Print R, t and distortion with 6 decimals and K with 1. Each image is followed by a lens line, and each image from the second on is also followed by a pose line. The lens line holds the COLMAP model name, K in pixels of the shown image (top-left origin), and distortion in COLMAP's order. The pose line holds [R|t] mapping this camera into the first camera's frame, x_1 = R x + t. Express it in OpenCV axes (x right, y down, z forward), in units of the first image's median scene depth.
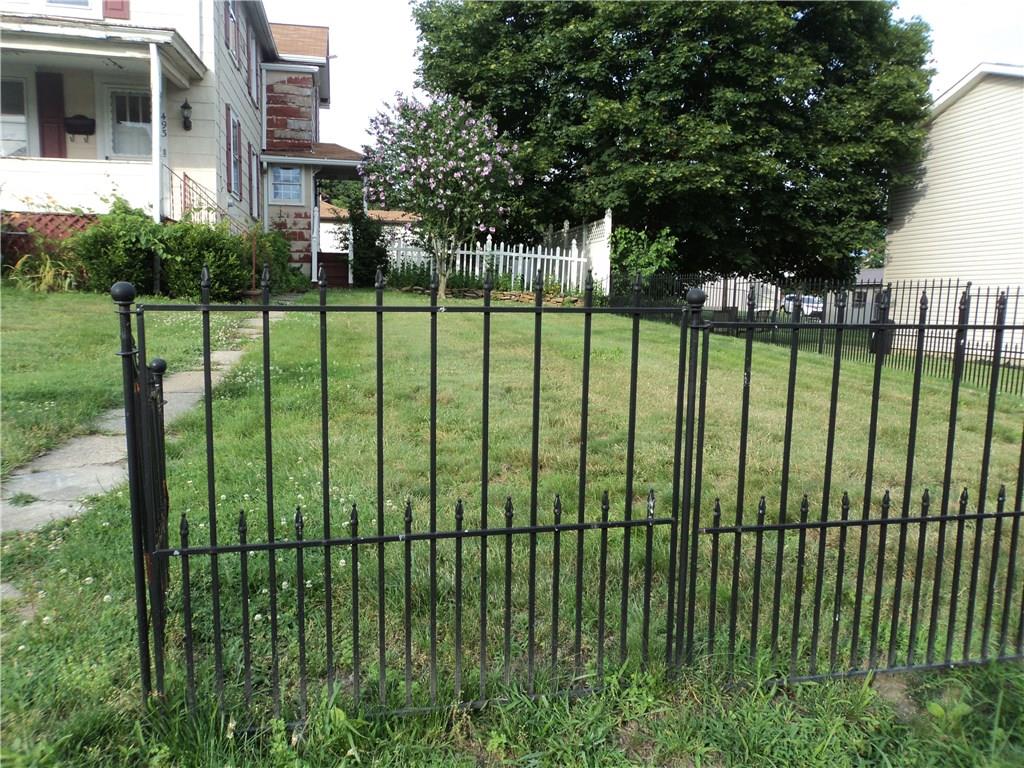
lens RADIAL K [[822.8, 0, 512.0], [0, 822.8, 384.0], [0, 0, 1]] dist [0.006512, -0.002090]
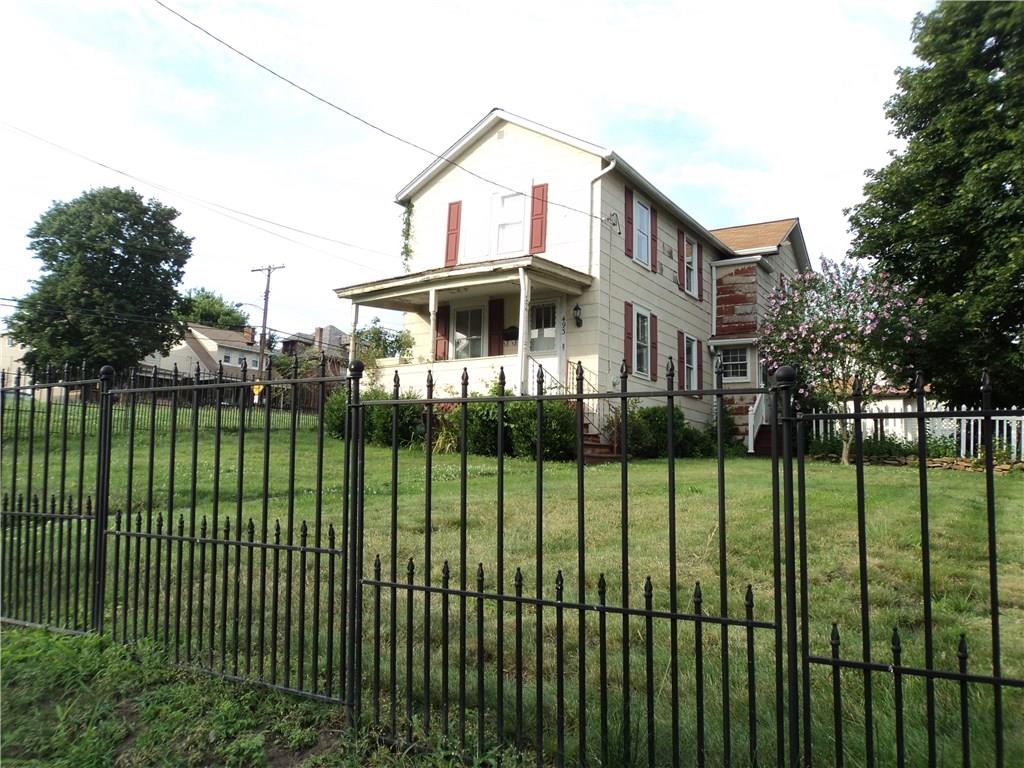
lens RADIAL K [[822.8, 0, 512.0], [0, 822.8, 384.0], [0, 0, 1]] dist [0.006512, -0.002090]
pose [[0.738128, -0.075826, -0.670386, 0.254420], [-0.078798, 0.977174, -0.197287, 0.020786], [0.670043, 0.198448, 0.715304, 0.042781]]
